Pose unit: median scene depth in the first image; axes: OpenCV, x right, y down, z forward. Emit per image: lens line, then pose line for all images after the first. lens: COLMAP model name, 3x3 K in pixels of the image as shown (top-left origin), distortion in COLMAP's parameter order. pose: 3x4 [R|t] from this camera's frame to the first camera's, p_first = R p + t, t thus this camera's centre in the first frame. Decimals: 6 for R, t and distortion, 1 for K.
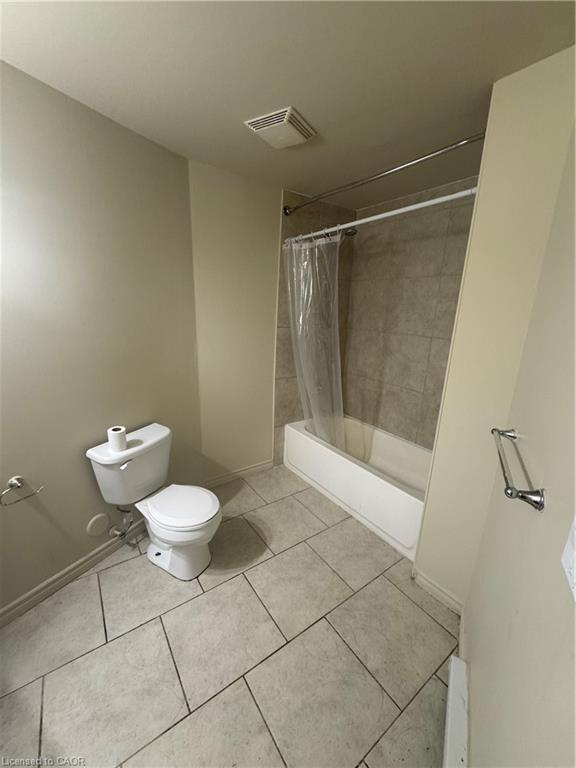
lens RADIAL K [[309.1, 0, 287.6], [0, 309.1, 384.3], [0, 0, 1]] dist [0.002768, 0.000363]
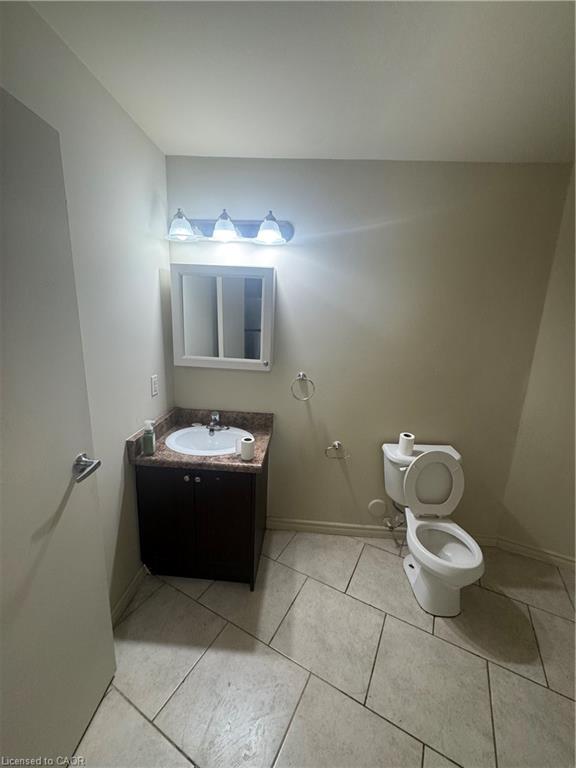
lens RADIAL K [[309.1, 0, 289.1], [0, 309.1, 384.0], [0, 0, 1]] dist [0.002768, 0.000363]
pose [[0.451220, 0.184819, -0.873065, 0.205393], [-0.254887, 0.964257, 0.072392, -0.008955], [0.855238, 0.189868, 0.482200, 0.041016]]
